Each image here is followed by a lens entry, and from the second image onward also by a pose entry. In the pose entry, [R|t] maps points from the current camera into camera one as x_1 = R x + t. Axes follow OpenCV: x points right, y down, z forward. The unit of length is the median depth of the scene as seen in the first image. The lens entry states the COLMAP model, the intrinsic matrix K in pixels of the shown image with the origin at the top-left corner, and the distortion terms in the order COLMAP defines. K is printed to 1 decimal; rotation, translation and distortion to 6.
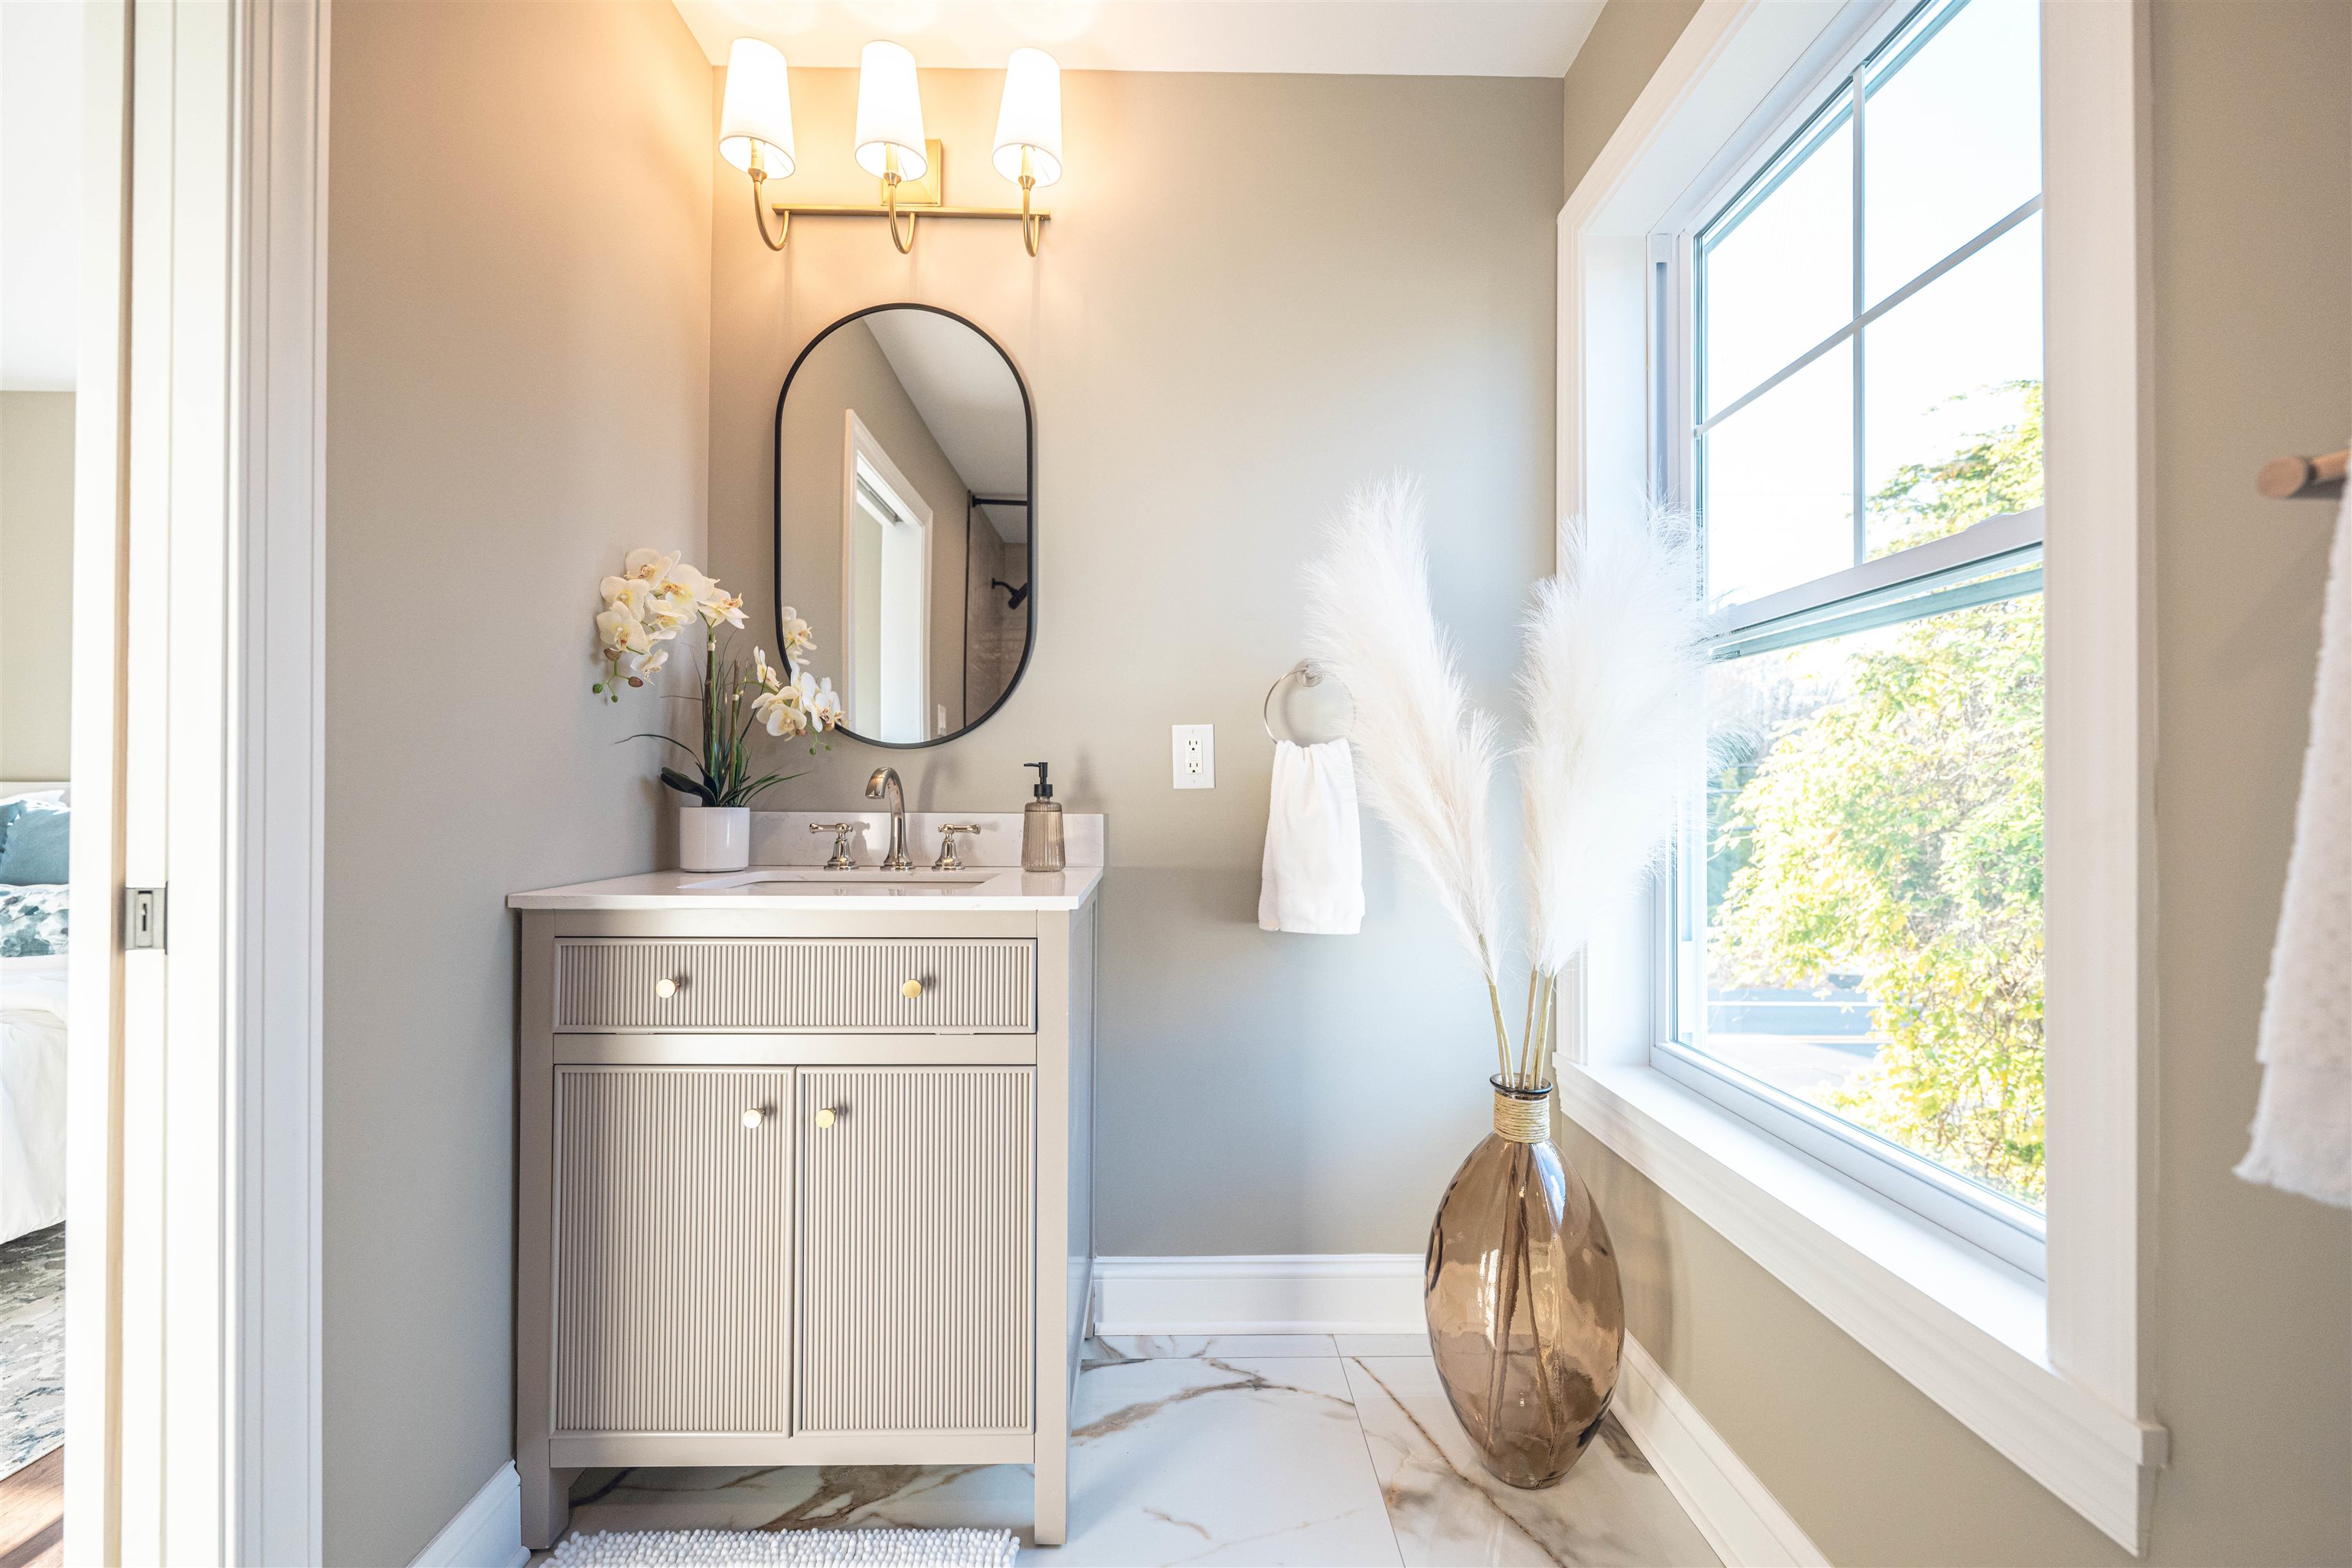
lens RADIAL K [[932.1, 0, 1165.2], [0, 932.1, 783.4], [0, 0, 1]] dist [-0.001468, -0.000360]
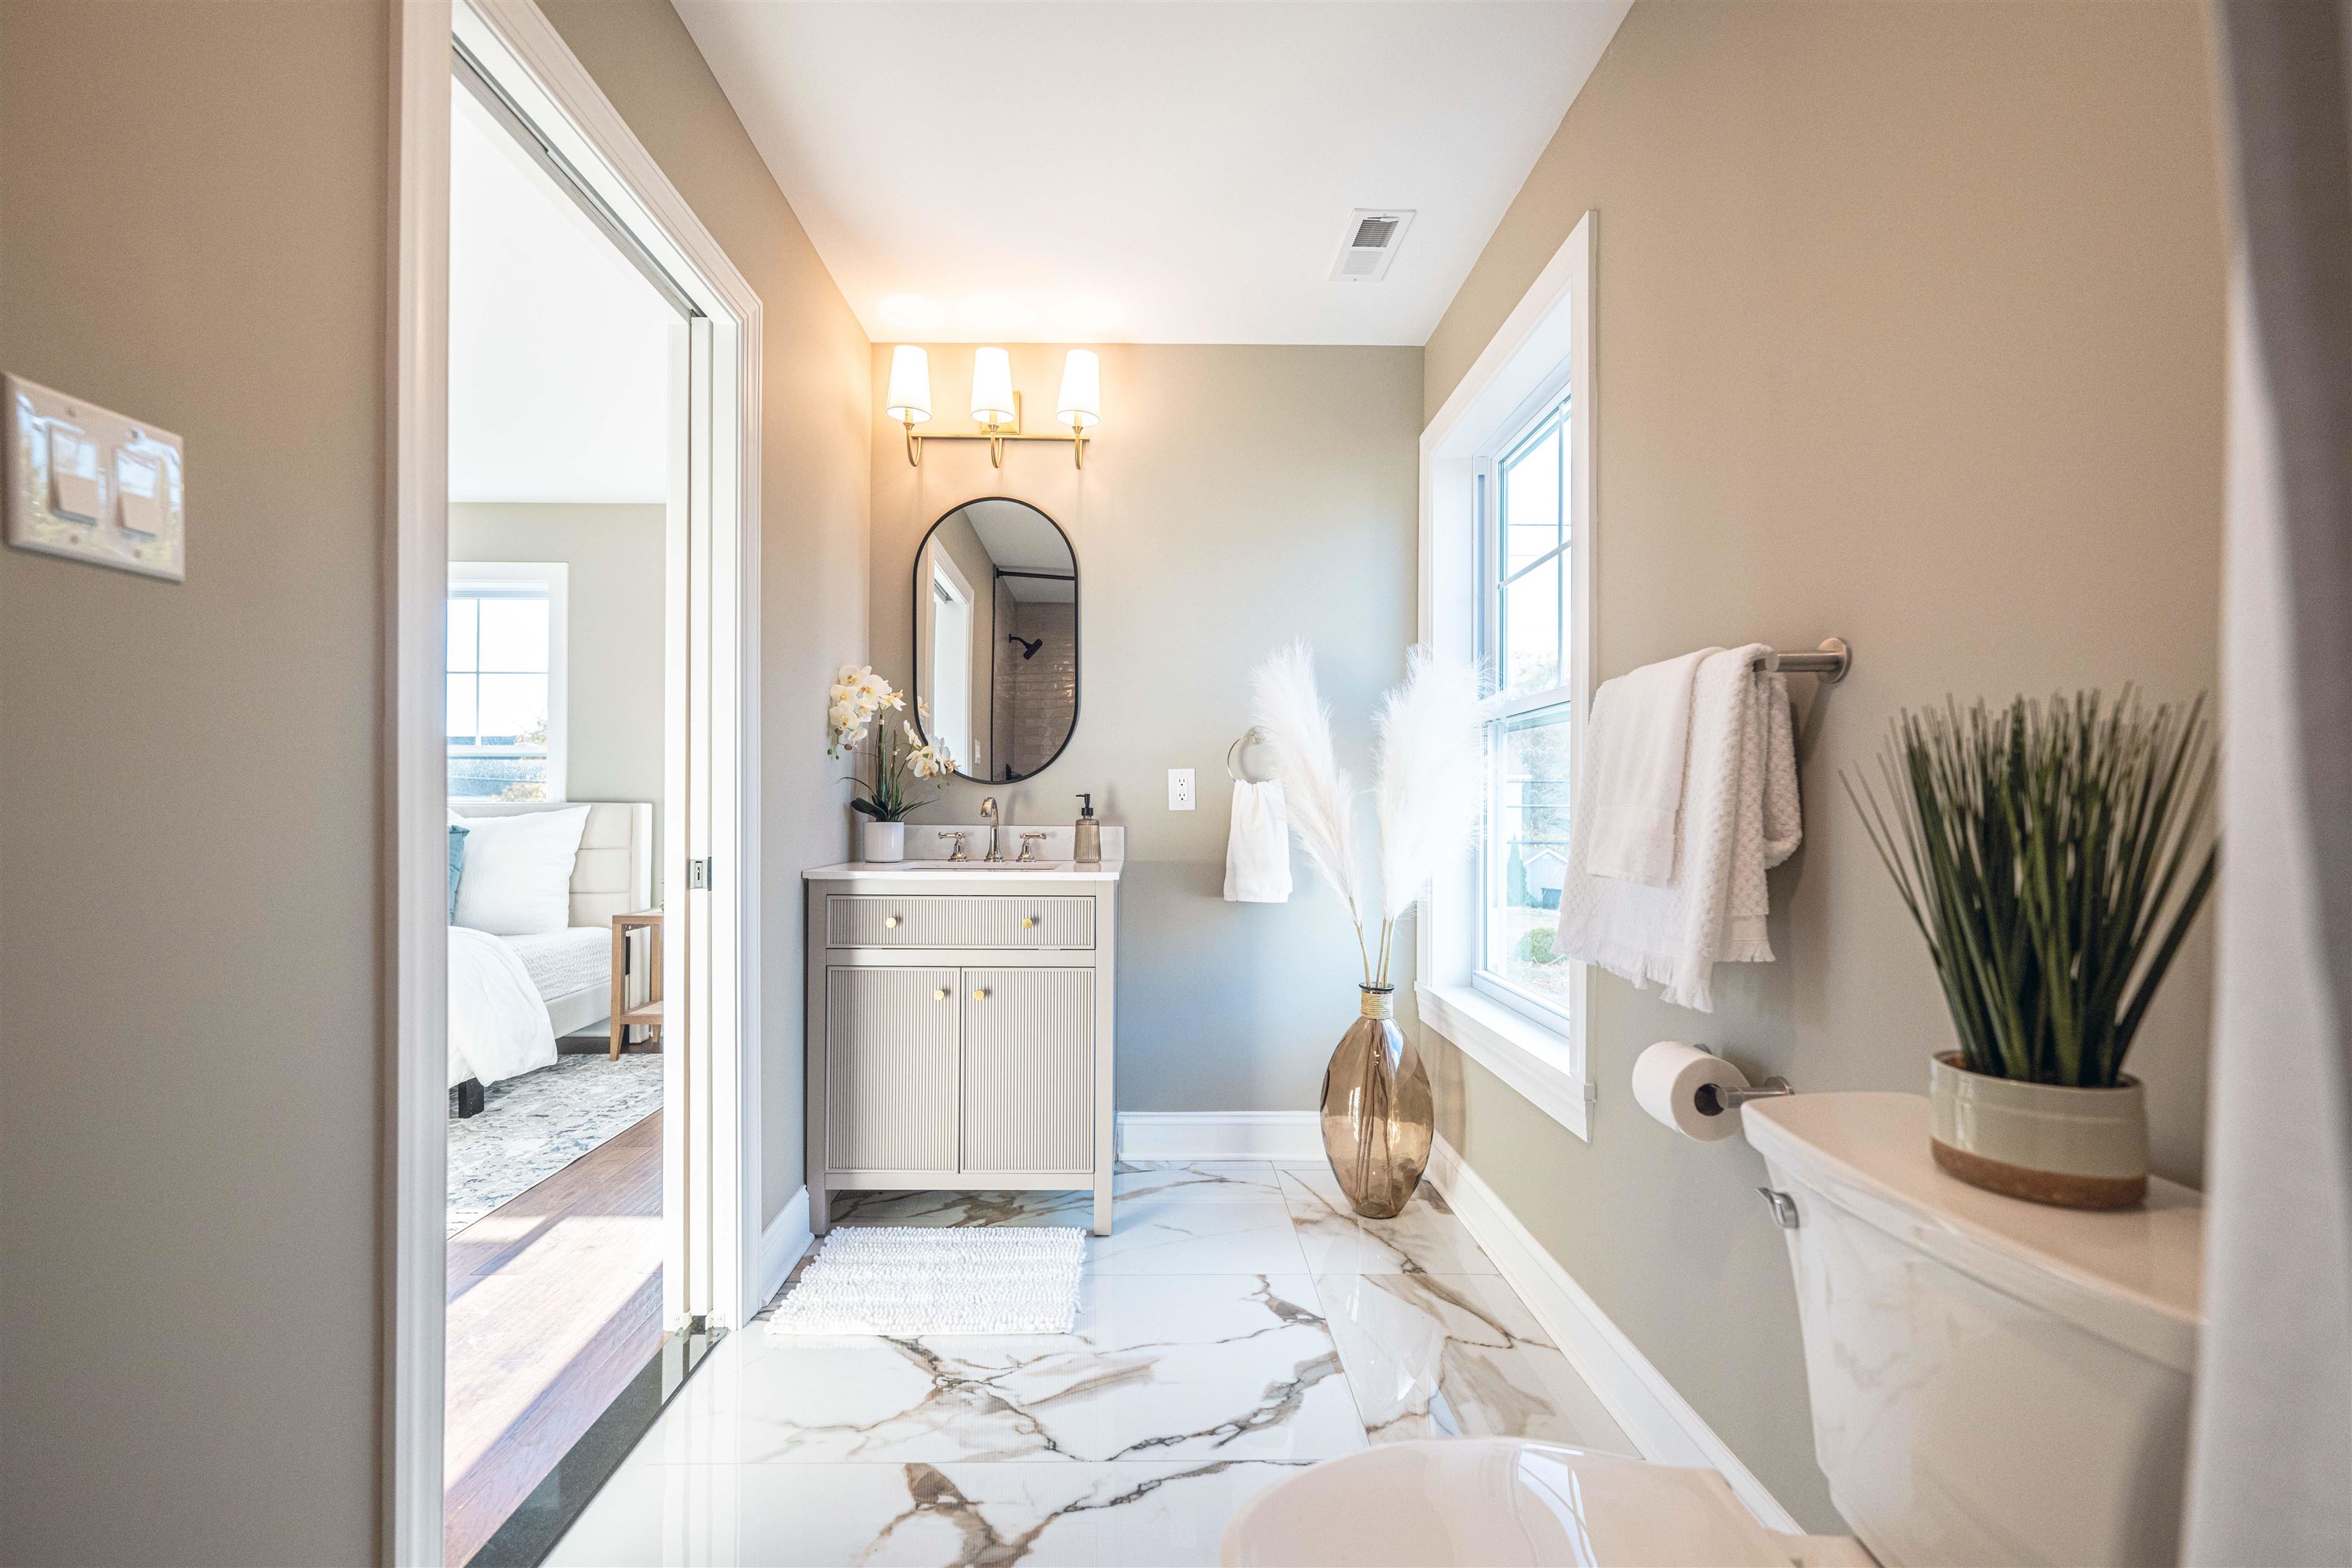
lens RADIAL K [[932.6, 0, 1150.5], [0, 932.6, 804.1], [0, 0, 1]] dist [-0.000112, -0.000063]
pose [[0.999984, 0.001007, 0.005557, -0.032788], [-0.001041, 0.999980, 0.006245, -0.015565], [-0.005551, -0.006250, 0.999965, -0.592604]]
